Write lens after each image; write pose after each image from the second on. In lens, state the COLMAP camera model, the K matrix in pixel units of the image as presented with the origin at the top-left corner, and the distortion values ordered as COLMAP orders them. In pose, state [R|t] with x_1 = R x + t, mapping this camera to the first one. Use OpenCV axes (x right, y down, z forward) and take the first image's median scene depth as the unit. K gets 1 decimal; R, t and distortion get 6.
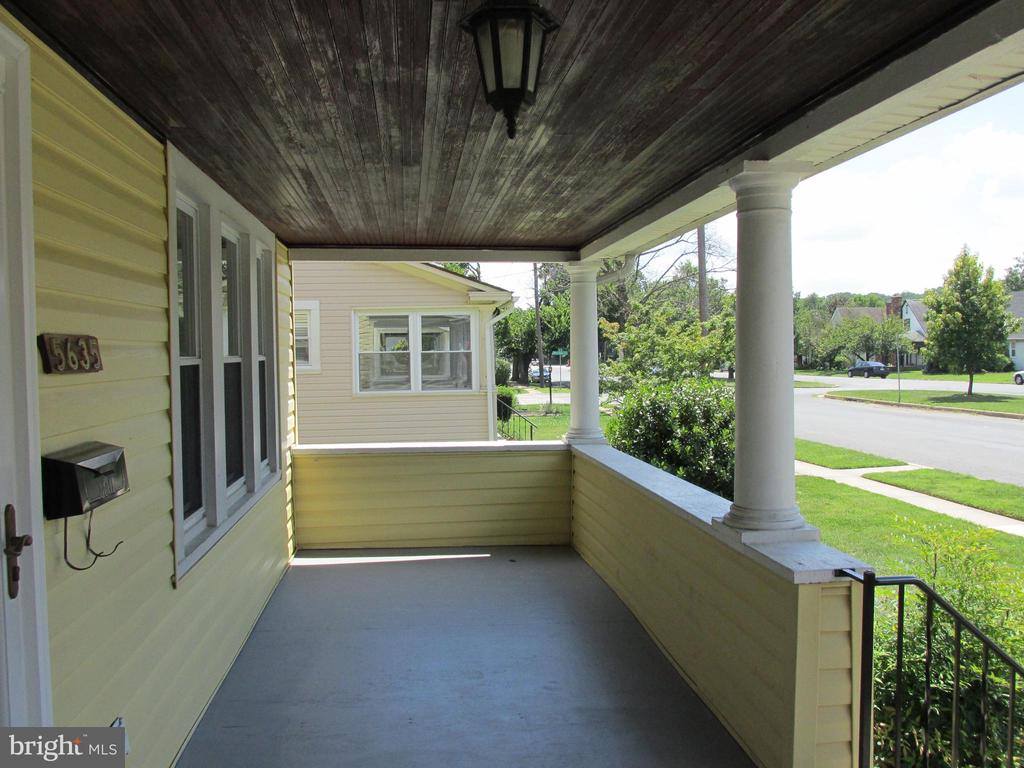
lens RADIAL K [[753.5, 0, 510.3], [0, 753.5, 376.8], [0, 0, 1]] dist [-0.081997, 0.001197]
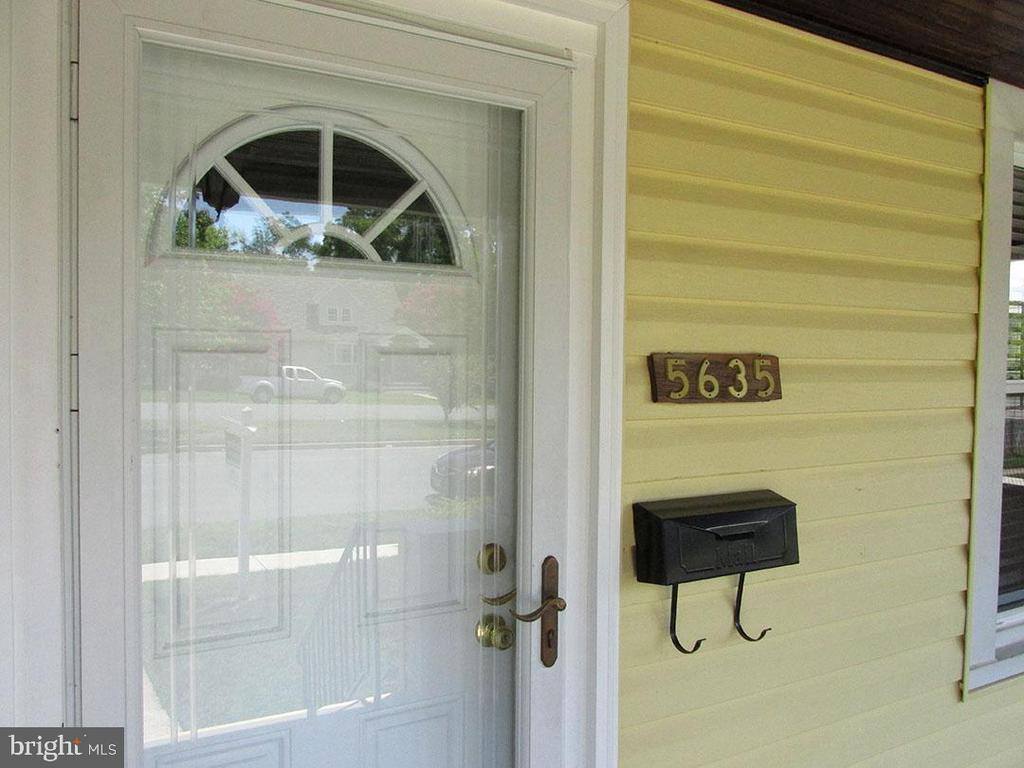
lens RADIAL K [[522.9, 0, 512.0], [0, 522.9, 384.0], [0, 0, 1]] dist [-0.001343, -0.000439]
pose [[0.218409, 0.037648, -0.975131, -0.054705], [-0.037527, 0.998840, 0.030158, -0.019749], [0.975135, 0.030007, 0.219569, 0.391932]]
